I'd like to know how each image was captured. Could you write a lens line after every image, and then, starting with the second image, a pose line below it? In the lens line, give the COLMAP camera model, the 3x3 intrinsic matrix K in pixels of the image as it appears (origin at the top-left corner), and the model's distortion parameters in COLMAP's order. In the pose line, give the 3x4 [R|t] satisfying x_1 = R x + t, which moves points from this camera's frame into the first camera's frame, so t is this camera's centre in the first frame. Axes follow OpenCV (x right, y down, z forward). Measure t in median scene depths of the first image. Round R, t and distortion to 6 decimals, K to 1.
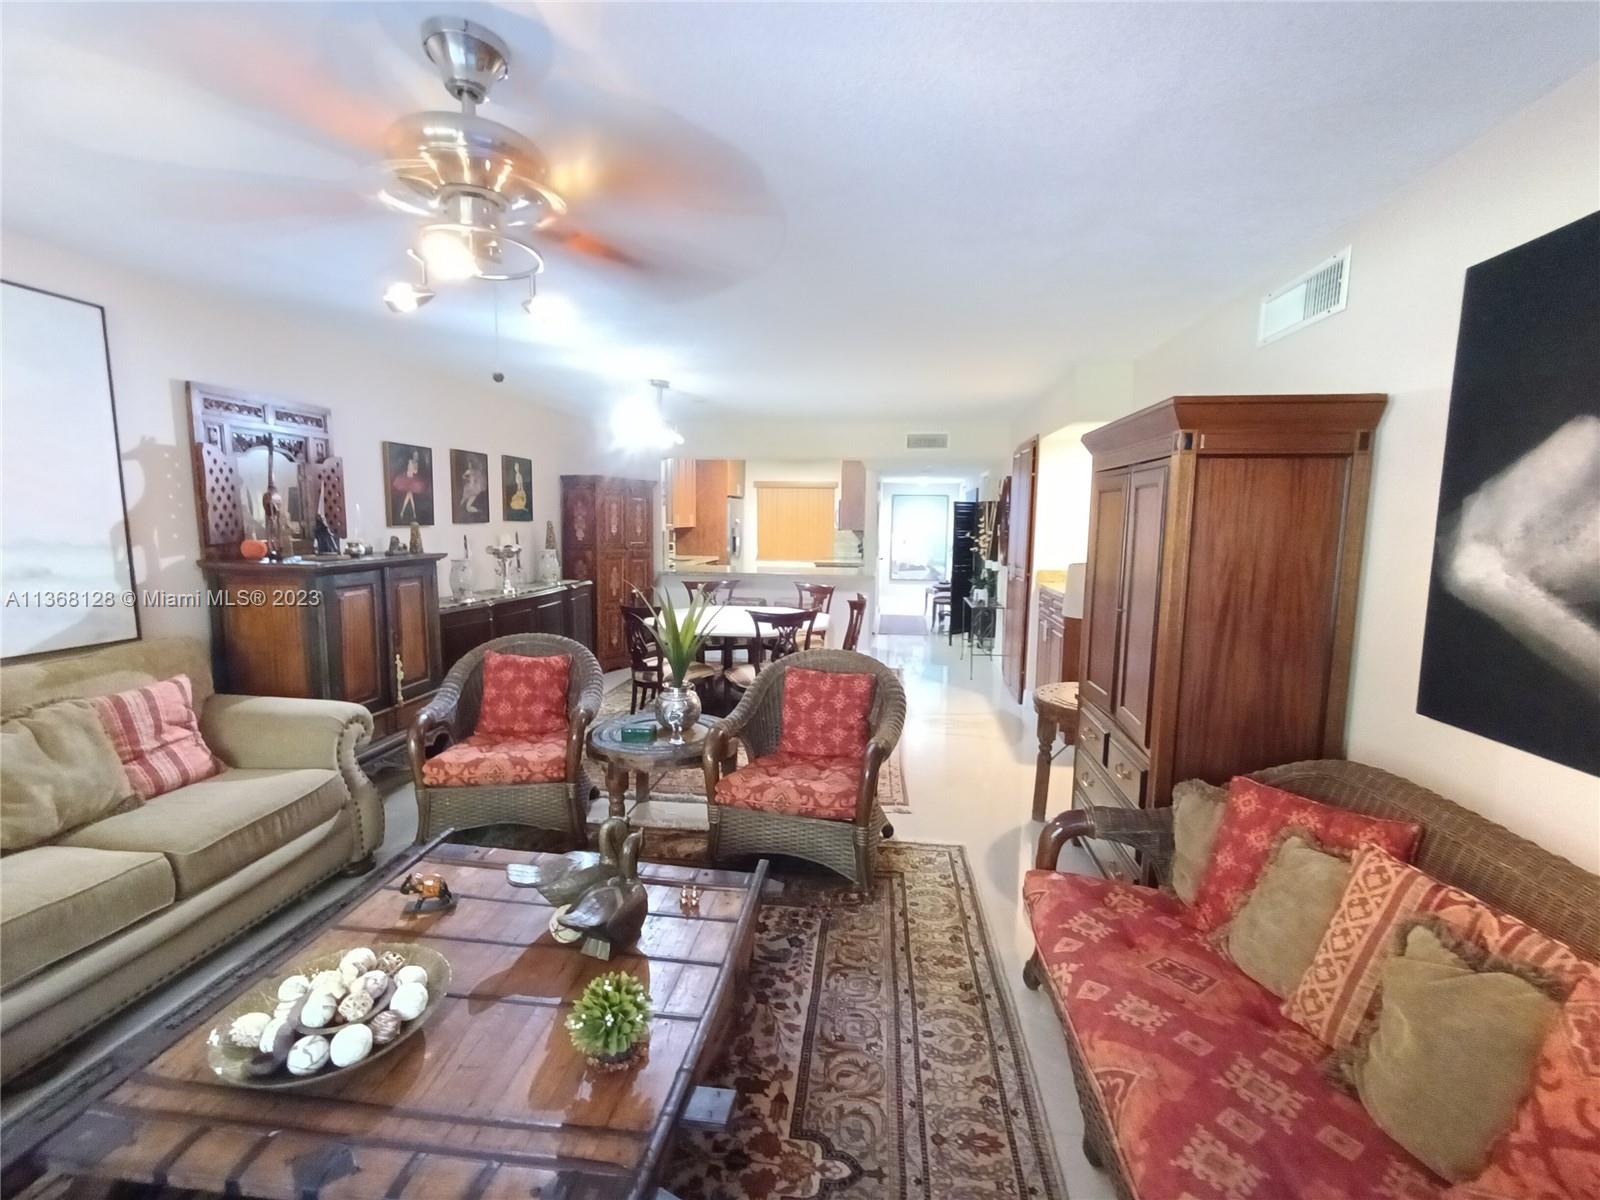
lens RADIAL K [[713.5, 0, 820.7], [0, 713.5, 602.8], [0, 0, 1]] dist [-0.005743, 0.004193]
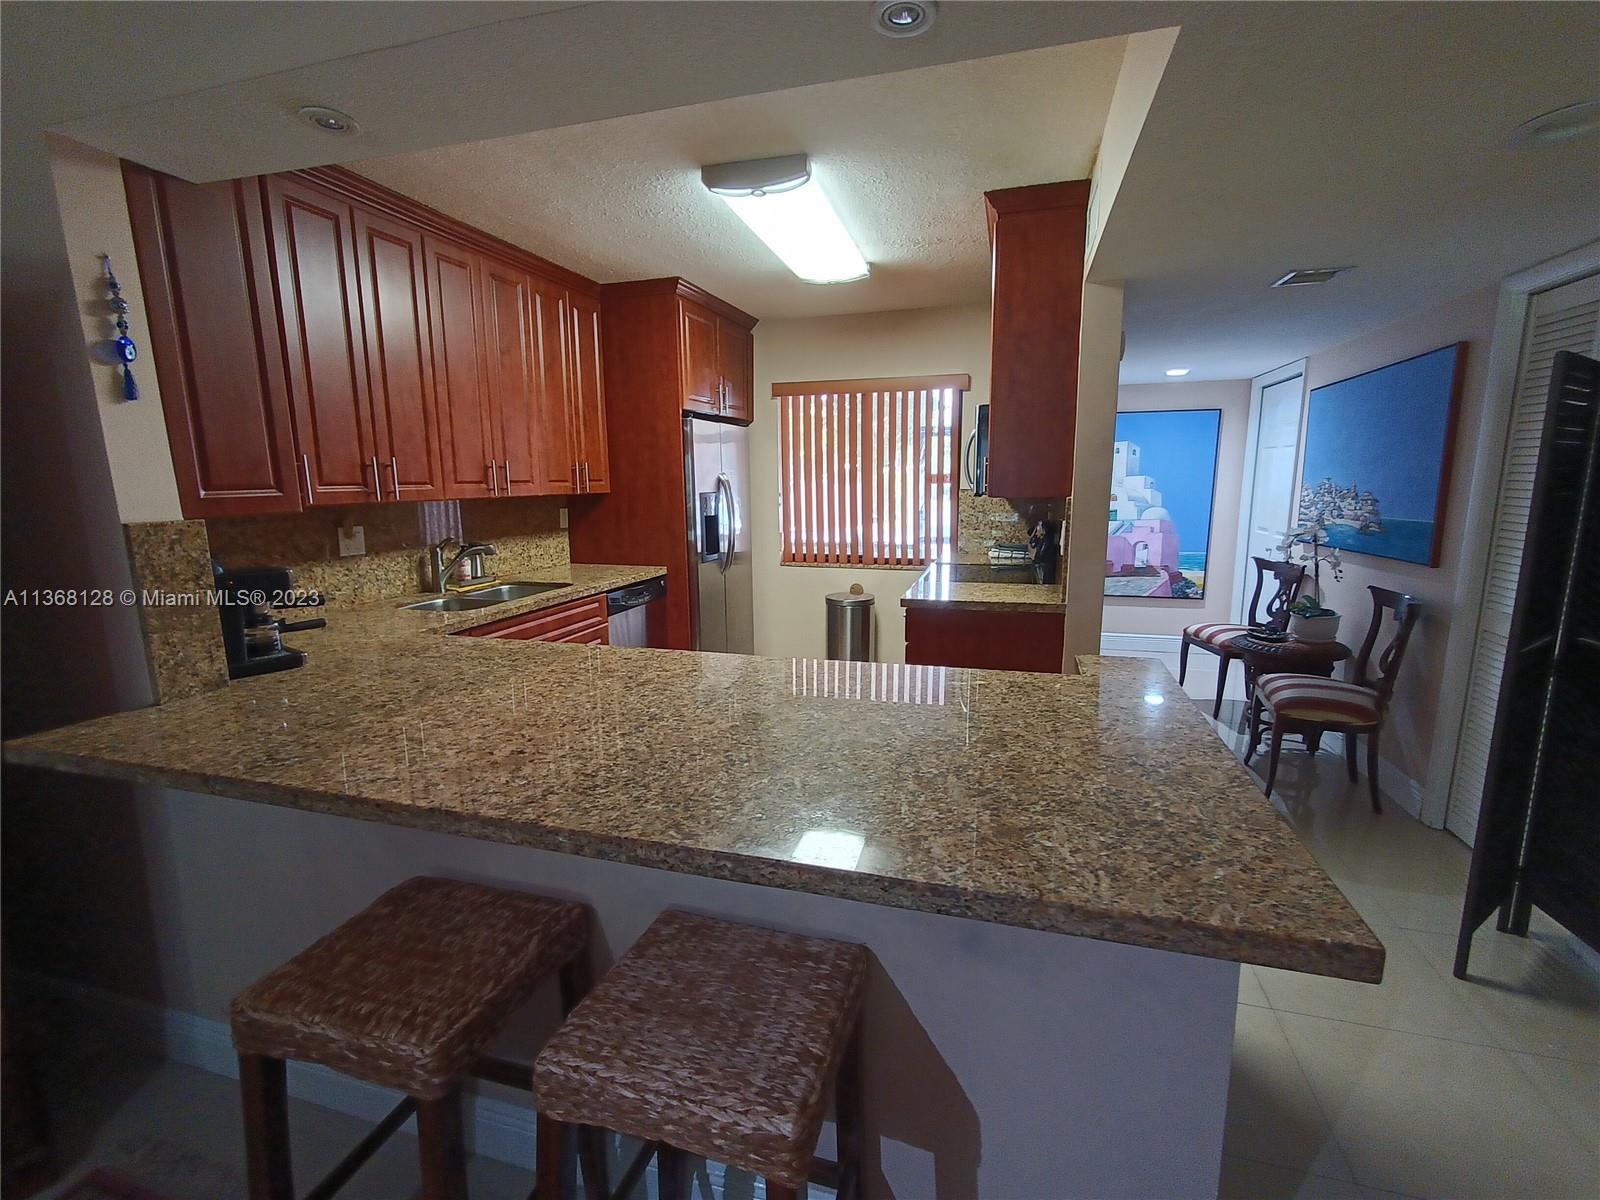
lens RADIAL K [[713.5, 0, 808.7], [0, 713.5, 602.5], [0, 0, 1]] dist [-0.005743, 0.004193]
pose [[0.984232, 0.008907, -0.176656, 0.009083], [0.000873, 0.998475, 0.055204, -0.095129], [0.176879, -0.054488, 0.982723, 0.883472]]
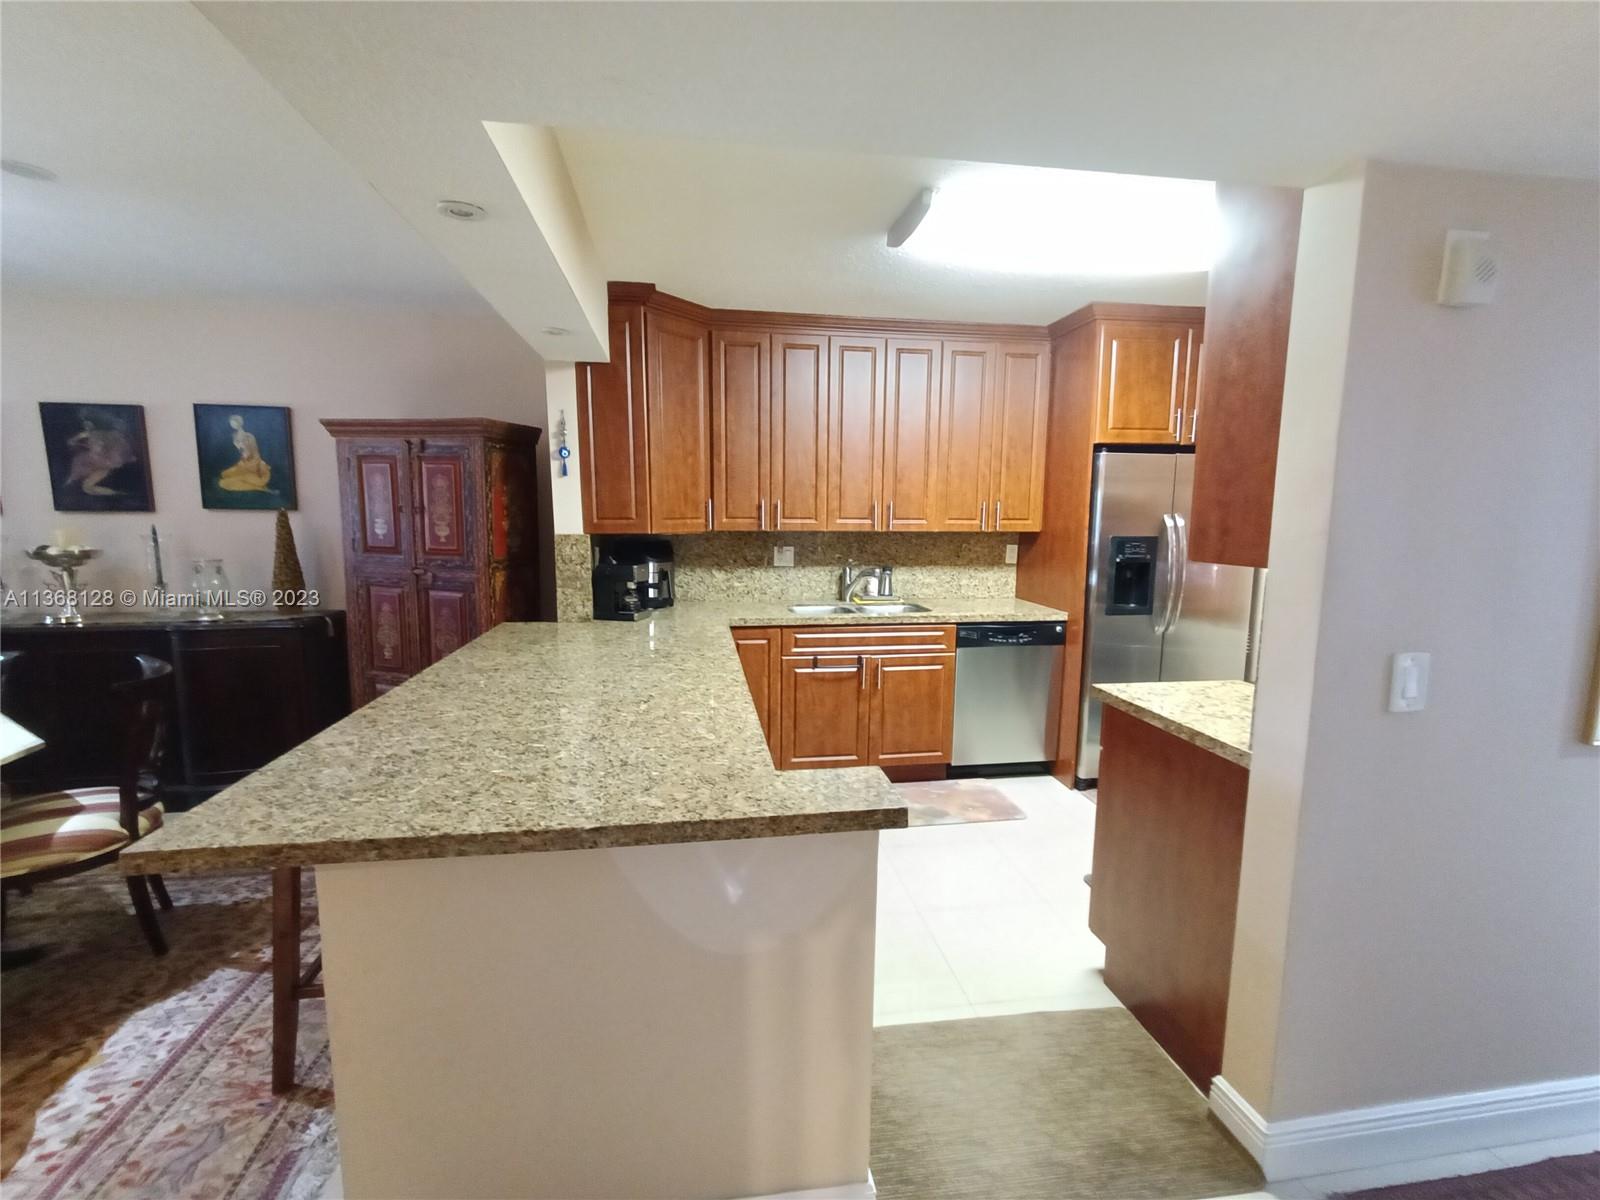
lens RADIAL K [[713.5, 0, 804.8], [0, 713.5, 607.3], [0, 0, 1]] dist [-0.005743, 0.004193]
pose [[0.259752, 0.122044, -0.957932, 0.255240], [-0.119352, 0.988433, 0.093566, -0.123046], [0.958271, 0.090027, 0.271314, 1.095005]]
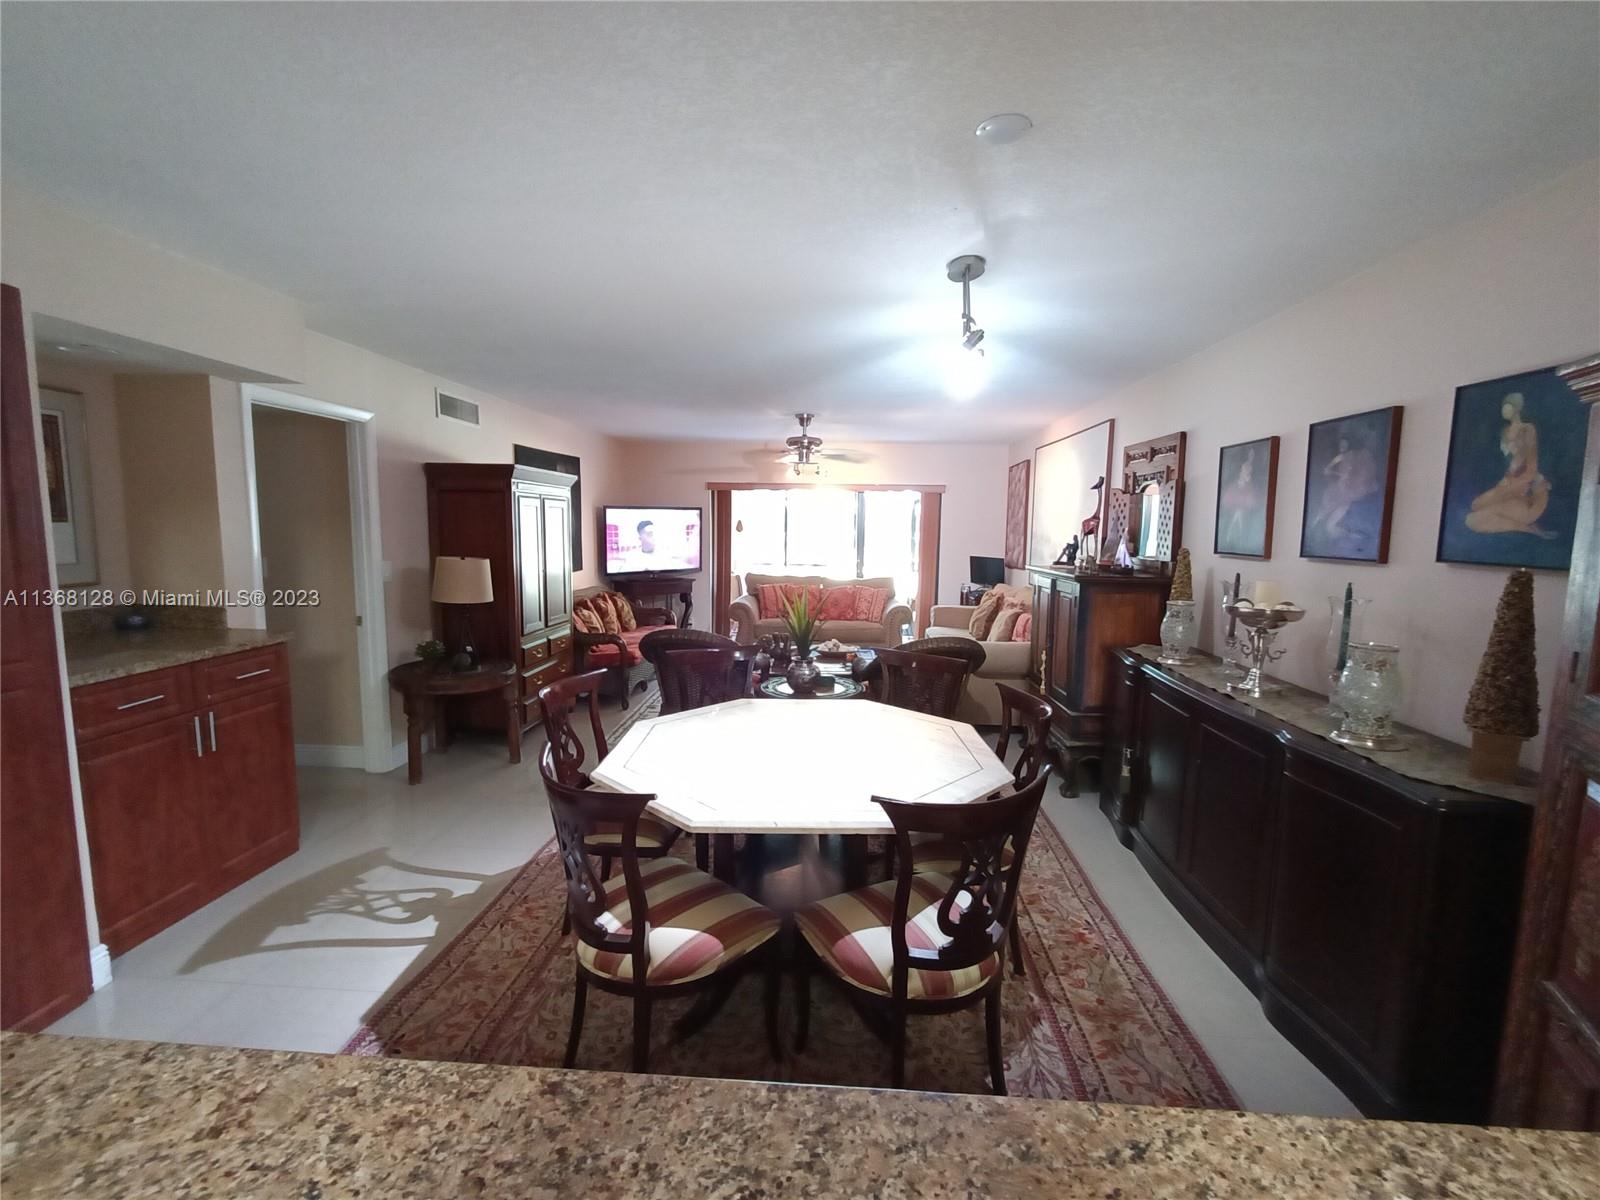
lens RADIAL K [[713.5, 0, 810.6], [0, 713.5, 596.5], [0, 0, 1]] dist [-0.005743, 0.004193]
pose [[-0.998413, -0.022508, -0.051617, -0.069966], [-0.033345, 0.974964, 0.219847, -0.137709], [0.045376, 0.221219, -0.974168, 1.104816]]
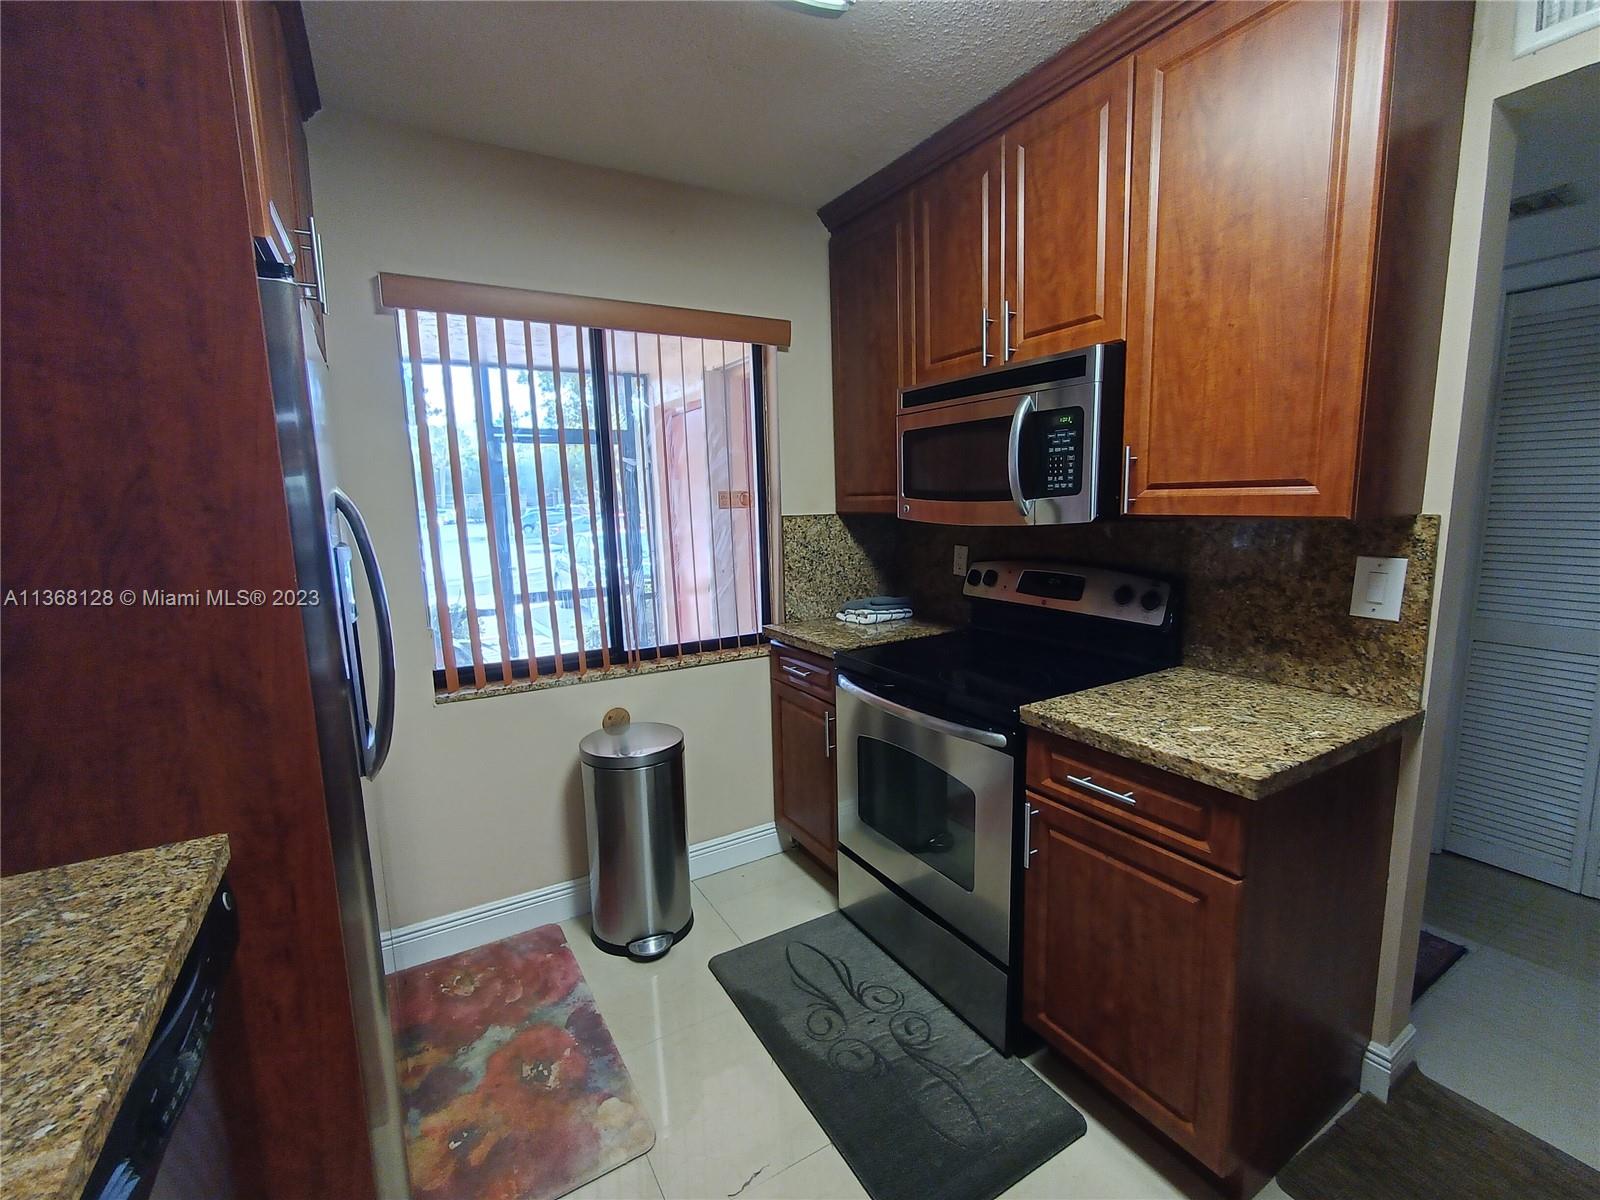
lens RADIAL K [[713.5, 0, 814.0], [0, 713.5, 604.8], [0, 0, 1]] dist [-0.005743, 0.004193]
pose [[0.801067, -0.119884, 0.586446, -0.188530], [0.105090, 0.992688, 0.059379, -0.135483], [-0.589277, 0.014063, 0.807809, 1.229104]]
